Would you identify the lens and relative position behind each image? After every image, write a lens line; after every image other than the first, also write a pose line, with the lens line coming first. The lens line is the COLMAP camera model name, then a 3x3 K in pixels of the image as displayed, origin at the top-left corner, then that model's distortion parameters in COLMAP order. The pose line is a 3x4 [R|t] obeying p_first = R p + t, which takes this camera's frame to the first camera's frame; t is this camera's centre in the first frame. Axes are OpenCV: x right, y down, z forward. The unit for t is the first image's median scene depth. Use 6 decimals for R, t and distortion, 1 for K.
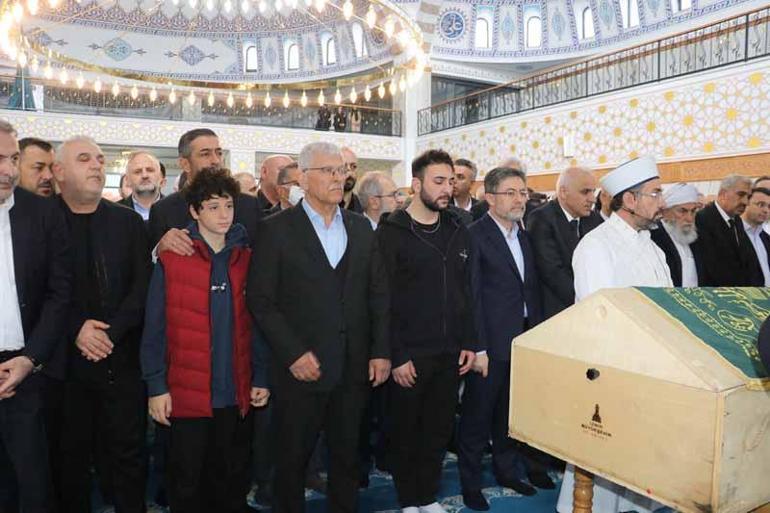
lens RADIAL K [[650.9, 0, 385.0], [0, 650.9, 256.5], [0, 0, 1]] dist [0.003623, 0.002121]
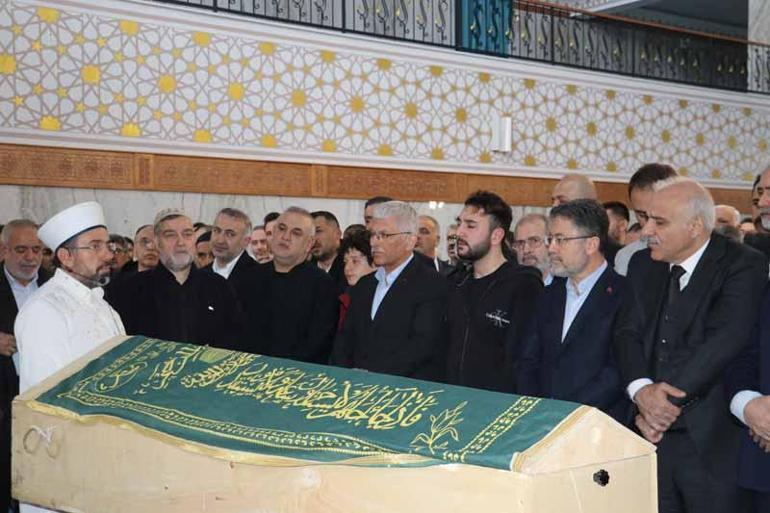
lens RADIAL K [[1202.5, 0, 373.4], [0, 1202.5, 257.5], [0, 0, 1]] dist [0.027679, 1.144152]
pose [[-0.201427, 0.012519, 0.979424, -0.712056], [0.055834, 0.998439, -0.001279, -0.053748], [-0.977911, 0.054427, -0.201812, 1.236396]]
